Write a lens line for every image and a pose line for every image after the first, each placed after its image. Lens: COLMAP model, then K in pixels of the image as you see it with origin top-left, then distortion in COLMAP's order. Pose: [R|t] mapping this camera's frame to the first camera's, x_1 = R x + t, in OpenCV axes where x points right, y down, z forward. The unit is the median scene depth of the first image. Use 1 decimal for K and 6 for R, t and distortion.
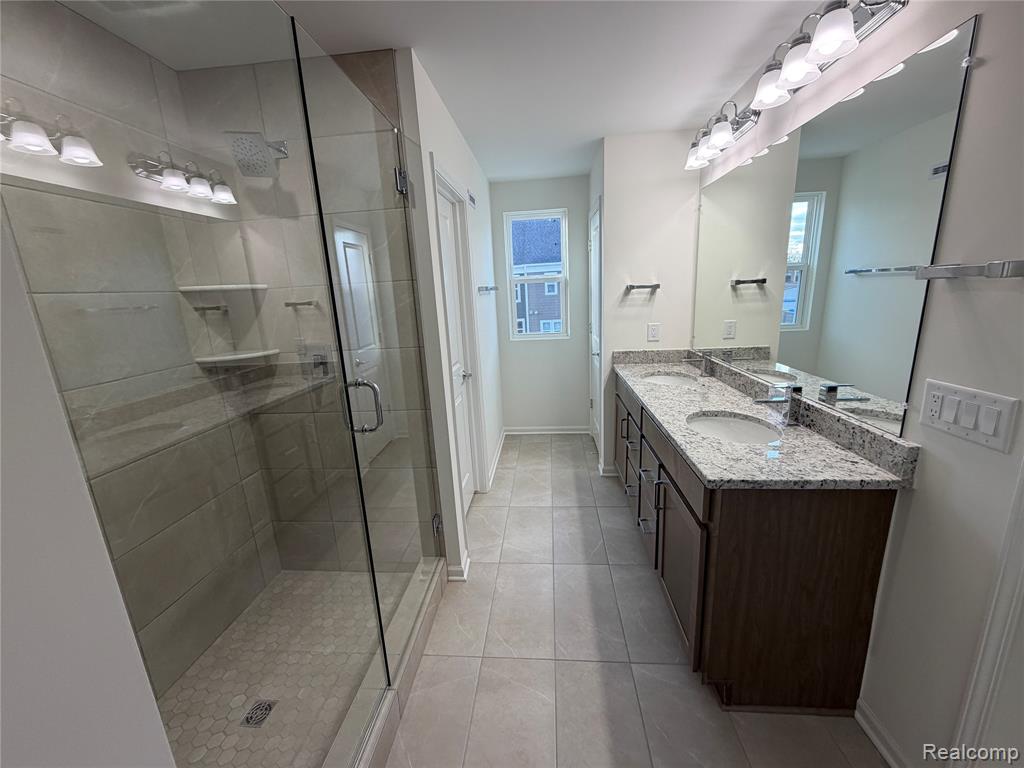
lens RADIAL K [[409.0, 0, 511.3], [0, 409.0, 384.2], [0, 0, 1]] dist [0.004027, 0.000551]
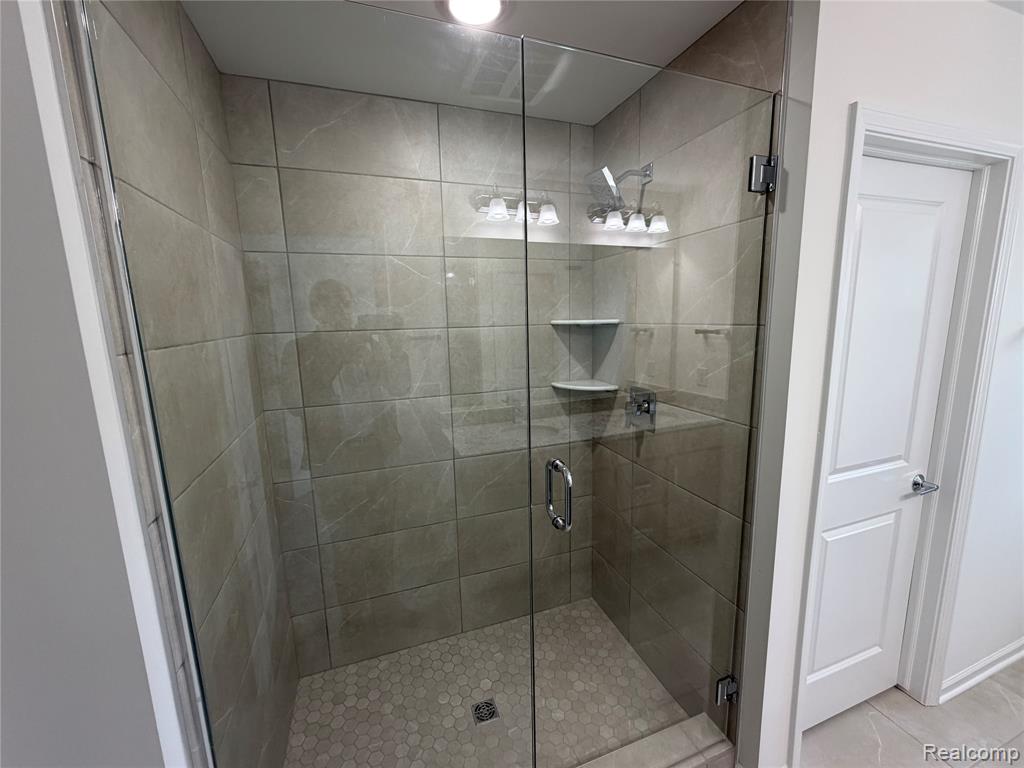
lens RADIAL K [[409.0, 0, 510.7], [0, 409.0, 385.3], [0, 0, 1]] dist [0.004027, 0.000551]
pose [[0.419629, 0.191185, -0.887333, 0.166172], [-0.203597, 0.972483, 0.113248, -0.139064], [0.884567, 0.133136, 0.447007, 0.339089]]
